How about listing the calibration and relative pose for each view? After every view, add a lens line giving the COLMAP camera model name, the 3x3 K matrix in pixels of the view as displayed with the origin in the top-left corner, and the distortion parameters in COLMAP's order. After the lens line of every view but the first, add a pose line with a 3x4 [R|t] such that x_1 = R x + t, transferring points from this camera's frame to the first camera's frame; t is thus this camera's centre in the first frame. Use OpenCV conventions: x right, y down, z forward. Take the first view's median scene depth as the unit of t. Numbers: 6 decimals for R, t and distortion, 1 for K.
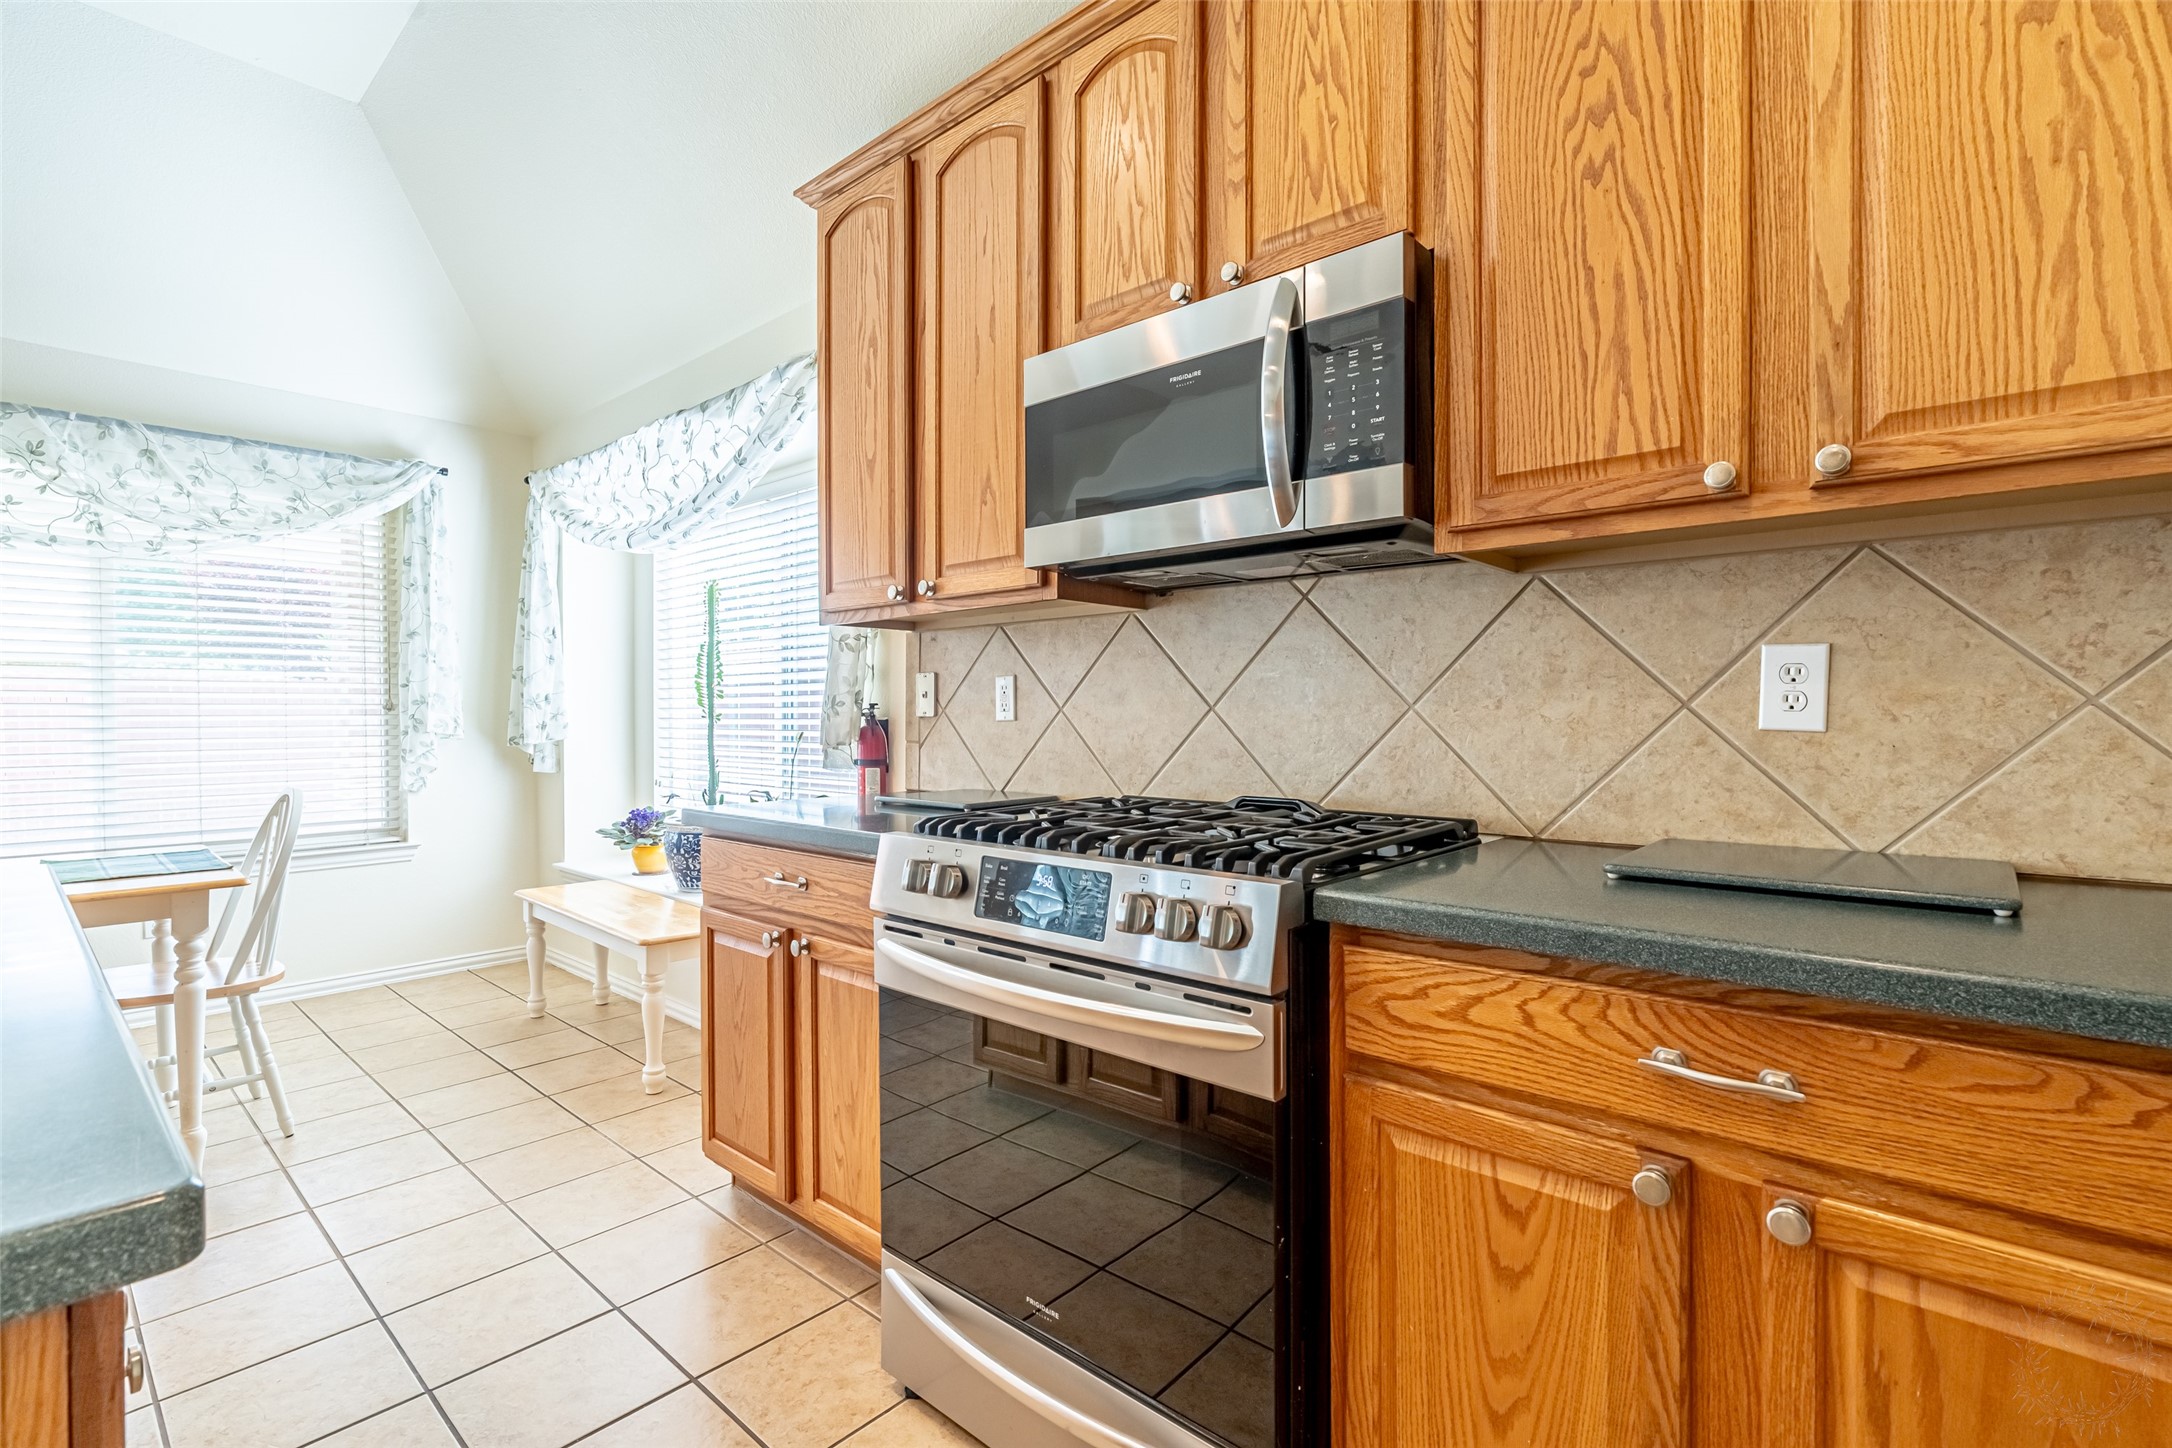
lens RADIAL K [[980.0, 0, 1089.5], [0, 980.0, 722.9], [0, 0, 1]] dist [-0.015971, 0.004807]
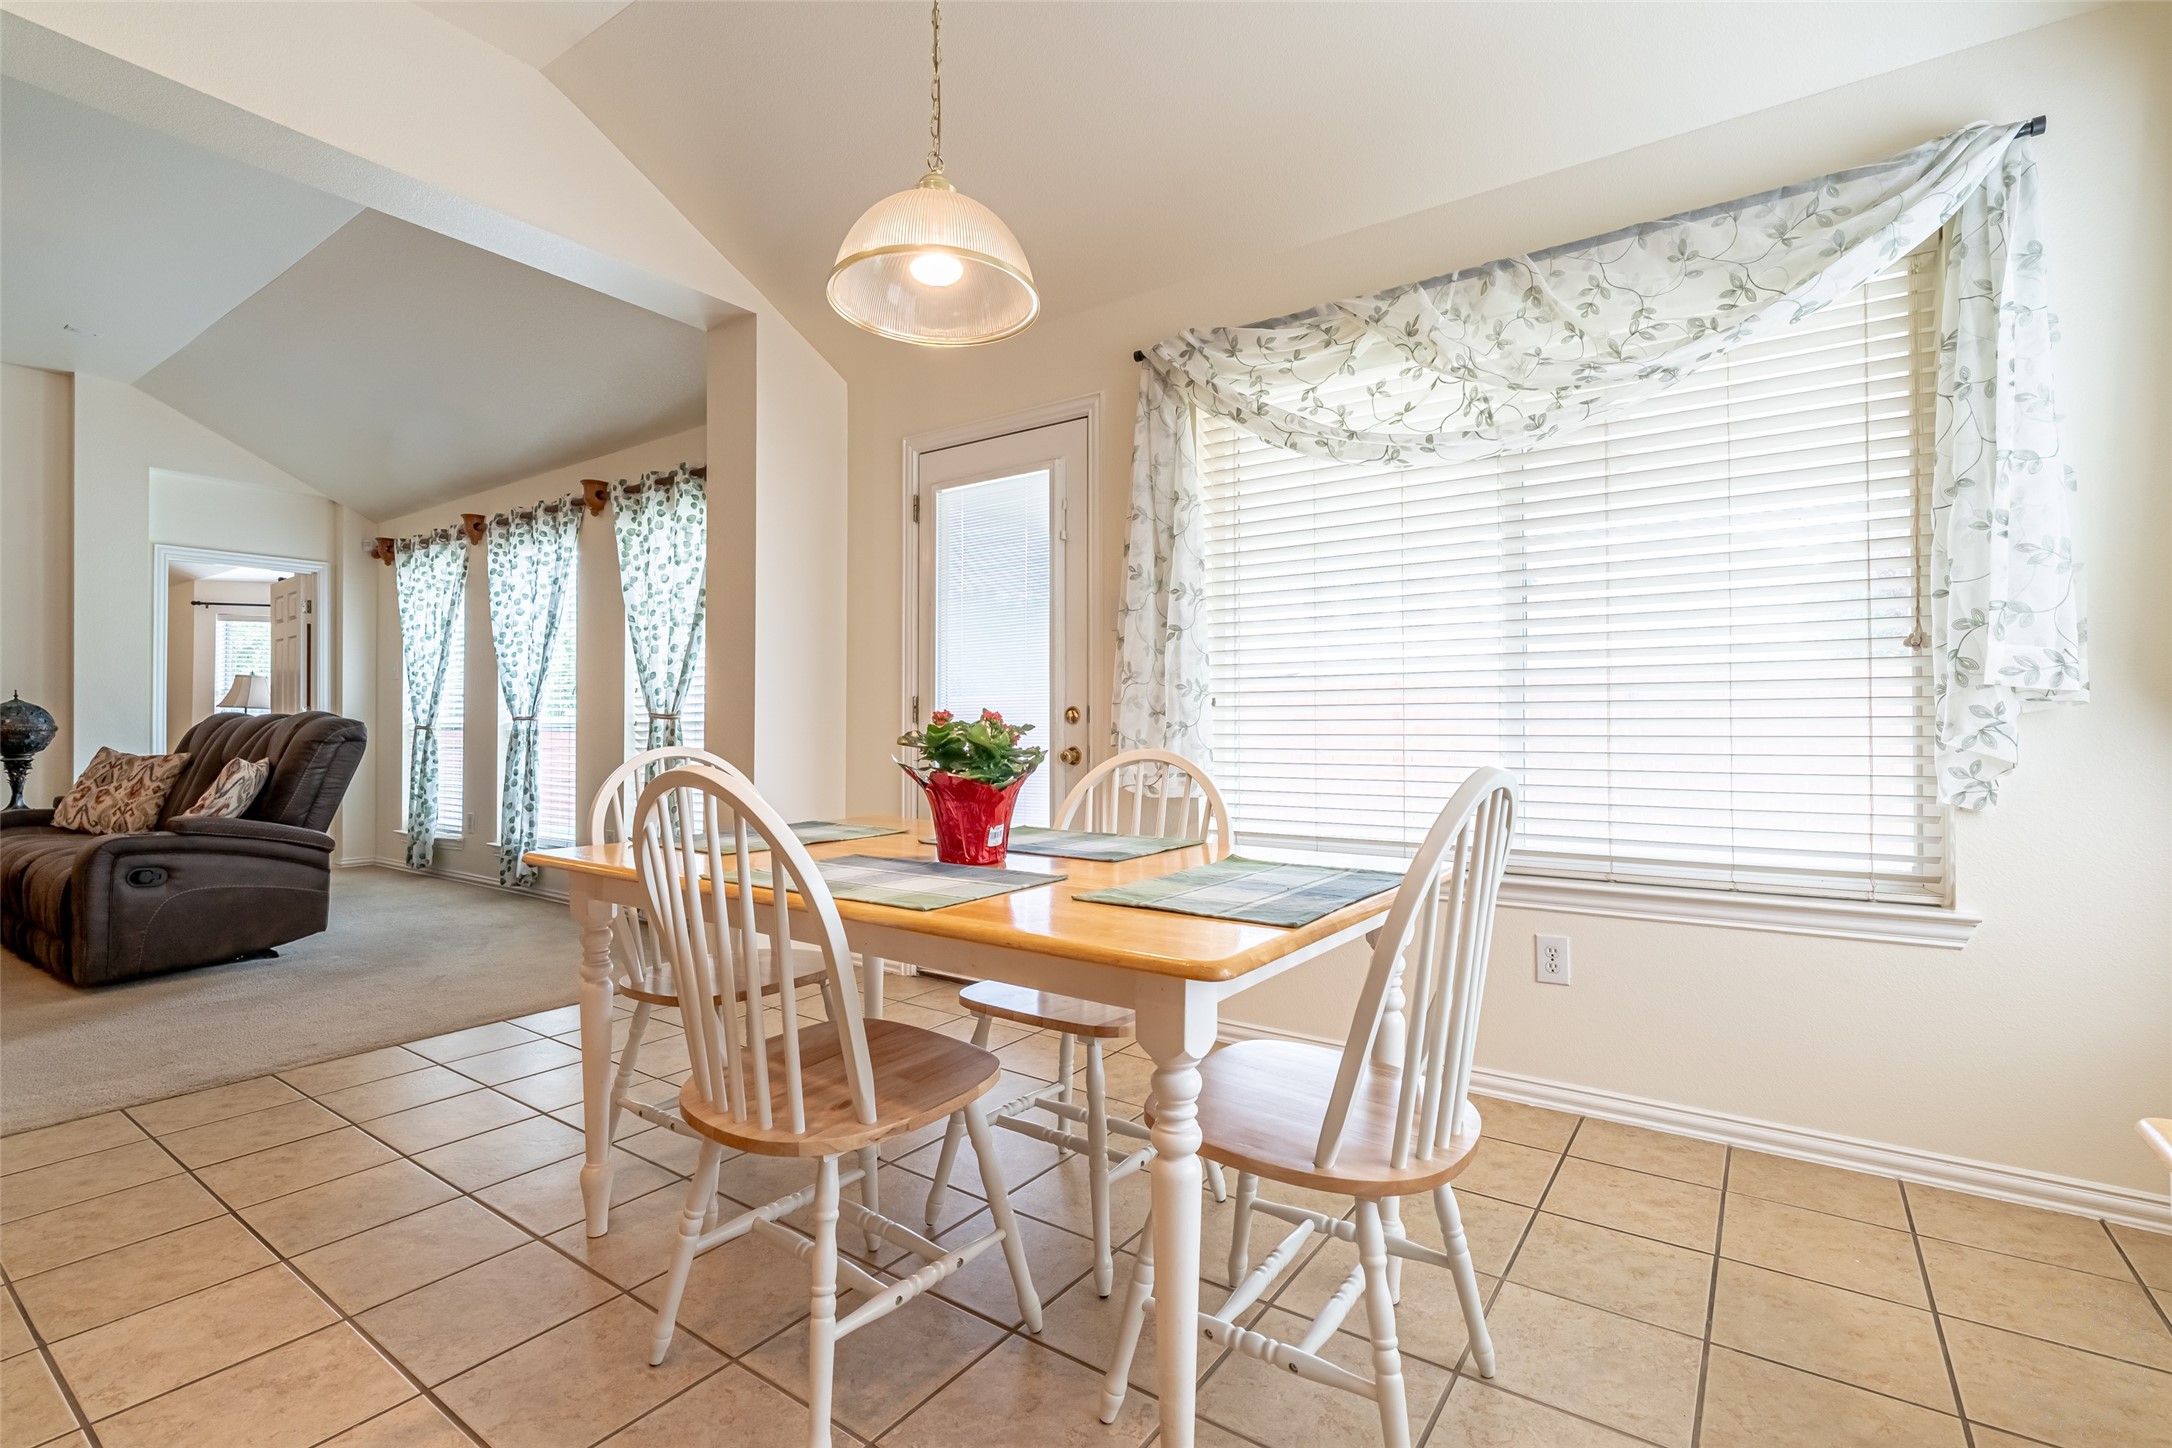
lens RADIAL K [[980.0, 0, 1088.7], [0, 980.0, 717.4], [0, 0, 1]] dist [-0.015971, 0.004807]
pose [[0.113419, -0.005485, -0.993532, -0.434688], [-0.010073, 0.999927, -0.006670, 0.052857], [0.993496, 0.010765, 0.113355, 0.849754]]
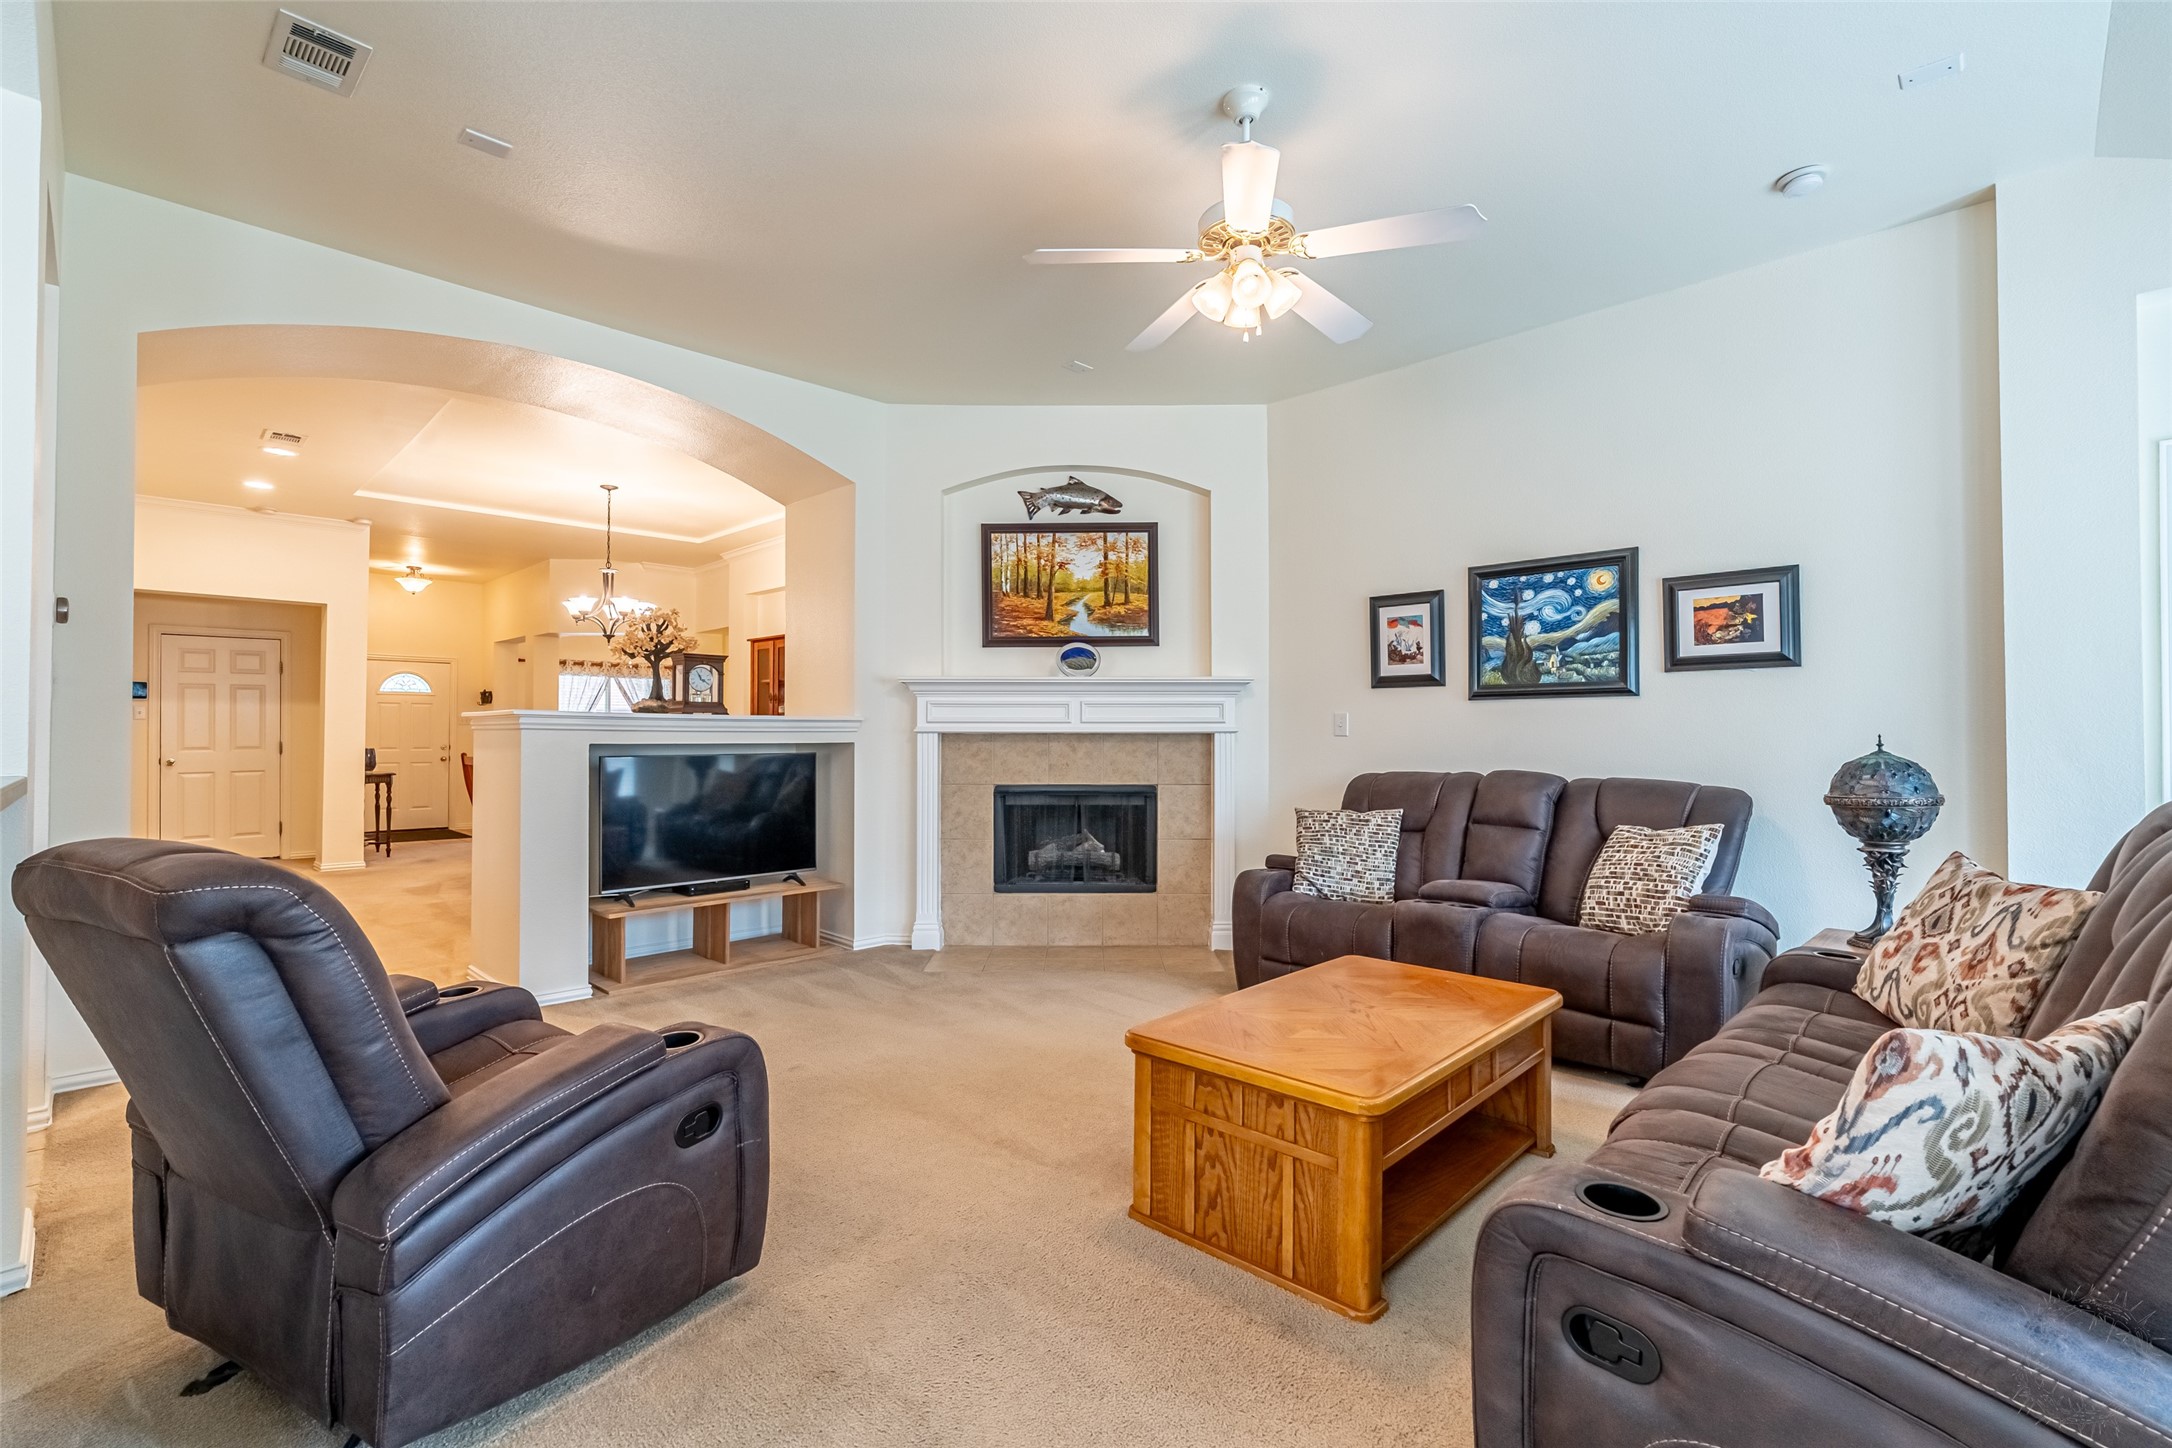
lens RADIAL K [[980.0, 0, 1093.6], [0, 980.0, 716.3], [0, 0, 1]] dist [-0.015971, 0.004807]
pose [[-0.998183, 0.006632, 0.059892, -1.813104], [0.006347, 0.999968, -0.004949, -0.021519], [-0.059923, -0.004560, -0.998193, 0.123922]]
